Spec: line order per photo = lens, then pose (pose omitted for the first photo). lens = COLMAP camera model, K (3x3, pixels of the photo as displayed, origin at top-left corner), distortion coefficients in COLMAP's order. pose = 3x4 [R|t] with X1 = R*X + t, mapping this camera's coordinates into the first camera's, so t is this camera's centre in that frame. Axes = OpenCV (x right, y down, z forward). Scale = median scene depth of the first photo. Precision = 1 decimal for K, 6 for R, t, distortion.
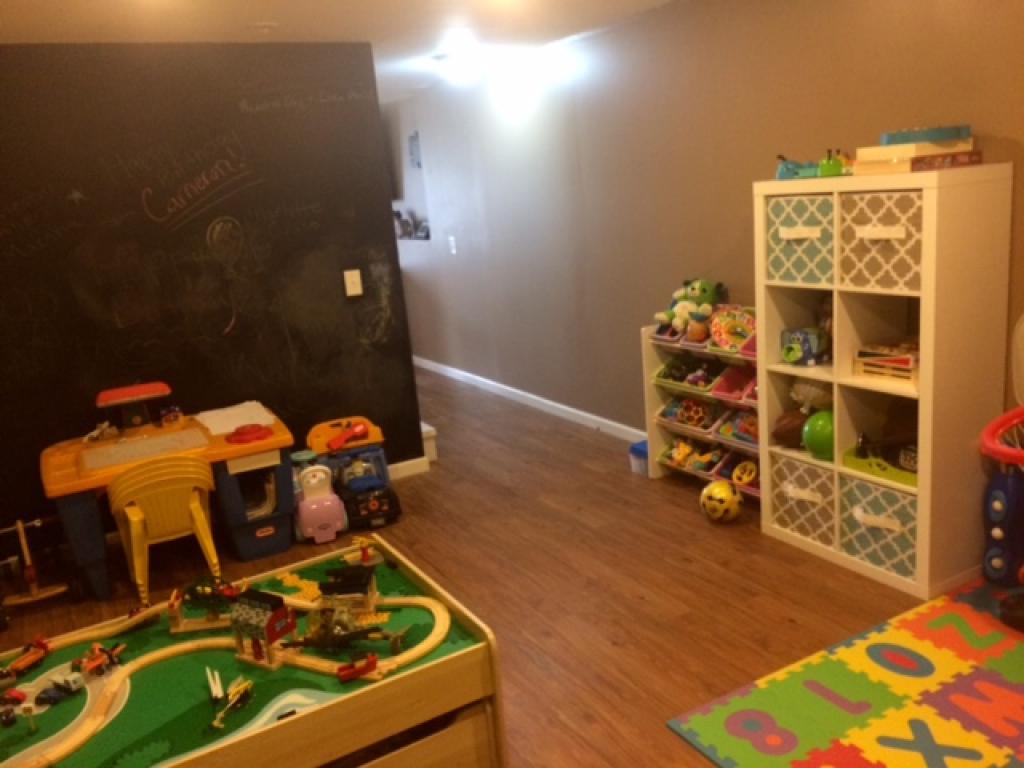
lens RADIAL K [[872.3, 0, 521.1], [0, 872.3, 388.2], [0, 0, 1]] dist [0.080310, -0.094159]
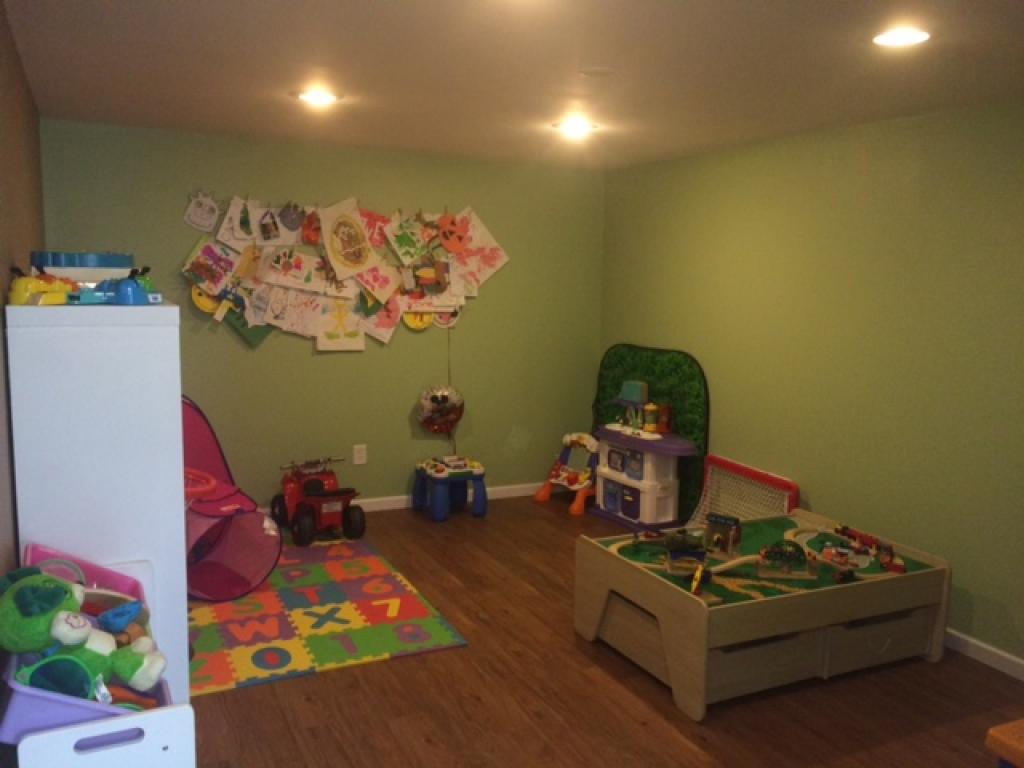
lens RADIAL K [[872.3, 0, 521.1], [0, 872.3, 388.2], [0, 0, 1]] dist [0.080310, -0.094159]
pose [[-0.995718, 0.055861, 0.073655, -0.053925], [0.078720, 0.930088, 0.358803, -0.517672], [-0.048463, 0.363064, -0.930503, 2.143646]]
